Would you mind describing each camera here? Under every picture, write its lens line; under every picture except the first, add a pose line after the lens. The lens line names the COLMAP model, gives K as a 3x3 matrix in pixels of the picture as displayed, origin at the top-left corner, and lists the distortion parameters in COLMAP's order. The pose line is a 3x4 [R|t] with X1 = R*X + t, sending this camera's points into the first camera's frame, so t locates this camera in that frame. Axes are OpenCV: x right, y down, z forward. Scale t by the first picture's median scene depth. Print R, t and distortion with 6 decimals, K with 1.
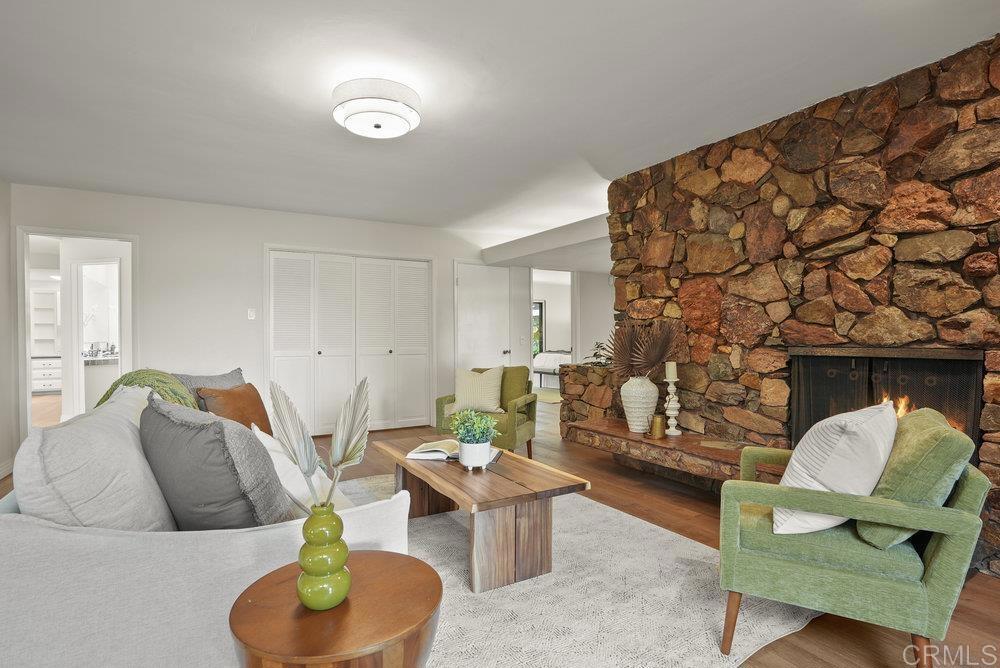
lens RADIAL K [[520.0, 0, 509.9], [0, 520.0, 334.8], [0, 0, 1]] dist [0.007244, 0.004115]
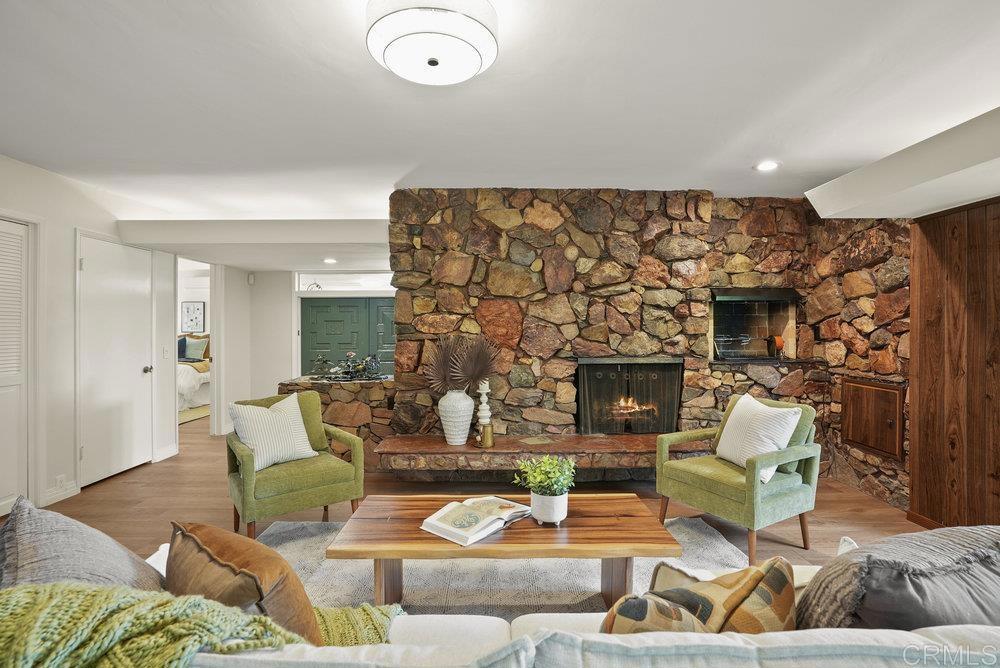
lens RADIAL K [[468.6, 0, 503.5], [0, 468.6, 328.5], [0, 0, 1]] dist [-0.040531, 0.001342]
pose [[0.506218, 0.007642, 0.862372, -0.589900], [-0.003328, 0.999971, -0.006908, -0.042608], [-0.862399, 0.000627, 0.506229, 0.526256]]
